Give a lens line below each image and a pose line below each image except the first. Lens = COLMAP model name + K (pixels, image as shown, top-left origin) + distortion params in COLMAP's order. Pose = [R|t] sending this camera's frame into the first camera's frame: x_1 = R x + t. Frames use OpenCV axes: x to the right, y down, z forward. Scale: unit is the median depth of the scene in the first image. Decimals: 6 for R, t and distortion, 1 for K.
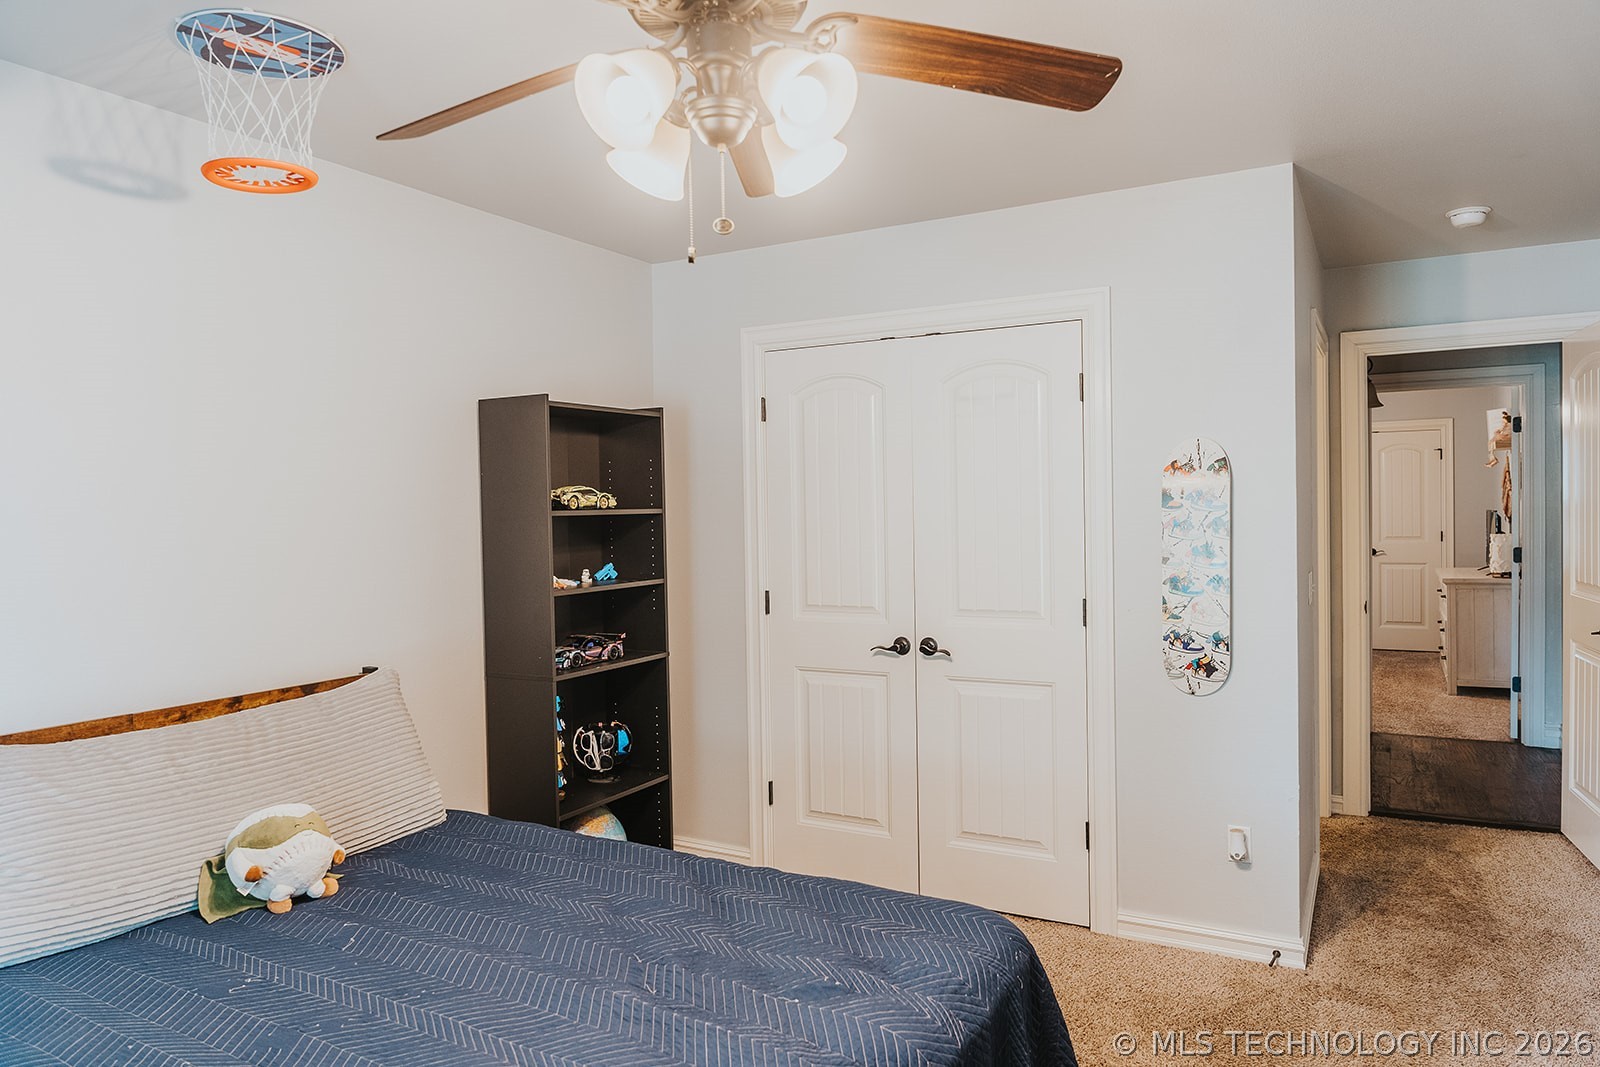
lens RADIAL K [[1064.8, 0, 790.8], [0, 1064.8, 529.1], [0, 0, 1]] dist [-0.004426, -0.011625]
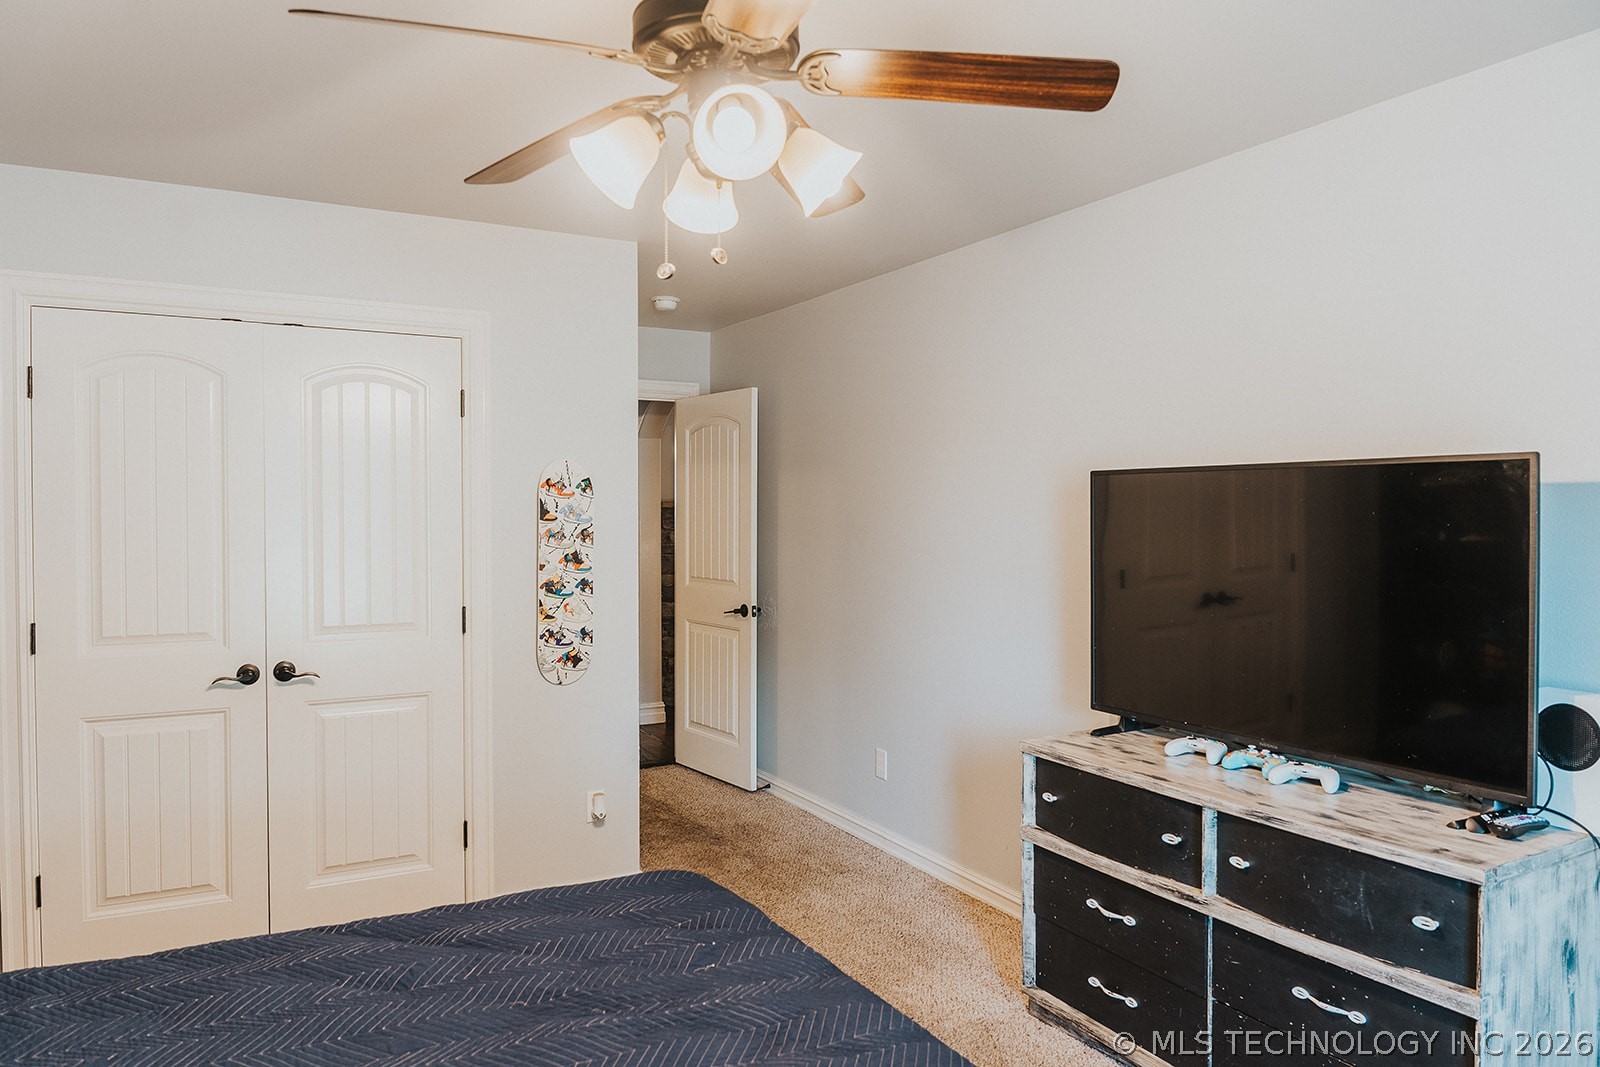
lens RADIAL K [[1064.8, 0, 805.6], [0, 1064.8, 530.4], [0, 0, 1]] dist [-0.004426, -0.011625]
pose [[0.527110, 0.005367, 0.849780, -0.455091], [0.005415, 0.999939, -0.009674, 0.002953], [-0.849780, 0.009701, 0.527048, 0.174679]]
